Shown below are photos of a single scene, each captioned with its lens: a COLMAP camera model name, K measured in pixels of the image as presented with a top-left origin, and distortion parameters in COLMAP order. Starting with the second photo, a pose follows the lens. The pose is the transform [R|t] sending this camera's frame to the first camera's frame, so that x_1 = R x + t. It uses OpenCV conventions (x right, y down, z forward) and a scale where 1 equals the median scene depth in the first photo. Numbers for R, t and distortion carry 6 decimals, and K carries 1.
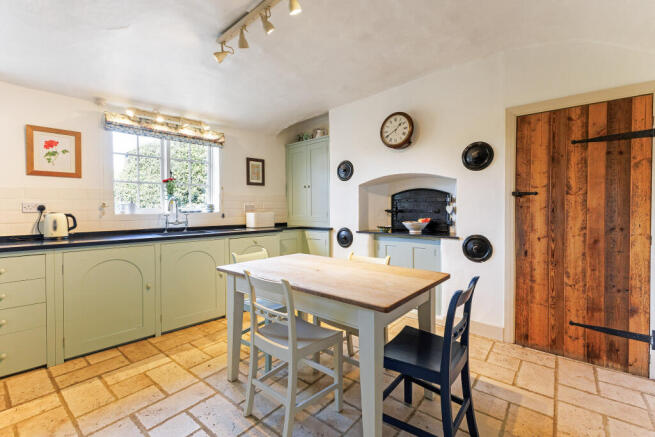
lens RADIAL K [[292.6, 0, 325.1], [0, 292.6, 210.4], [0, 0, 1]] dist [0.000414, 0.000055]
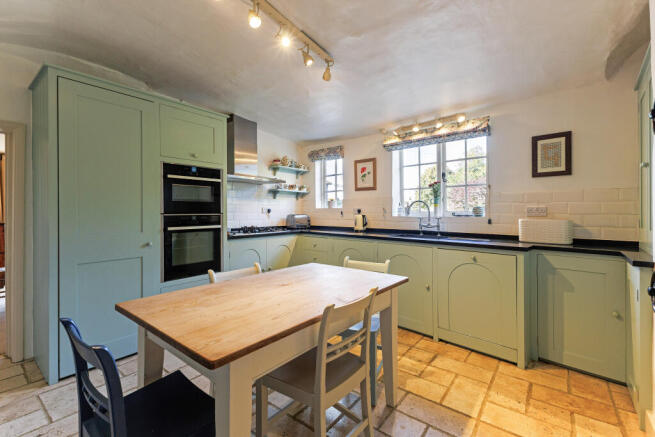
lens RADIAL K [[292.6, 0, 325.1], [0, 292.6, 210.4], [0, 0, 1]] dist [0.000414, 0.000055]
pose [[0.014853, 0.004272, -0.999881, 0.483239], [-0.006043, 0.999973, 0.004182, -0.013846], [0.999871, 0.005980, 0.014878, 0.621072]]
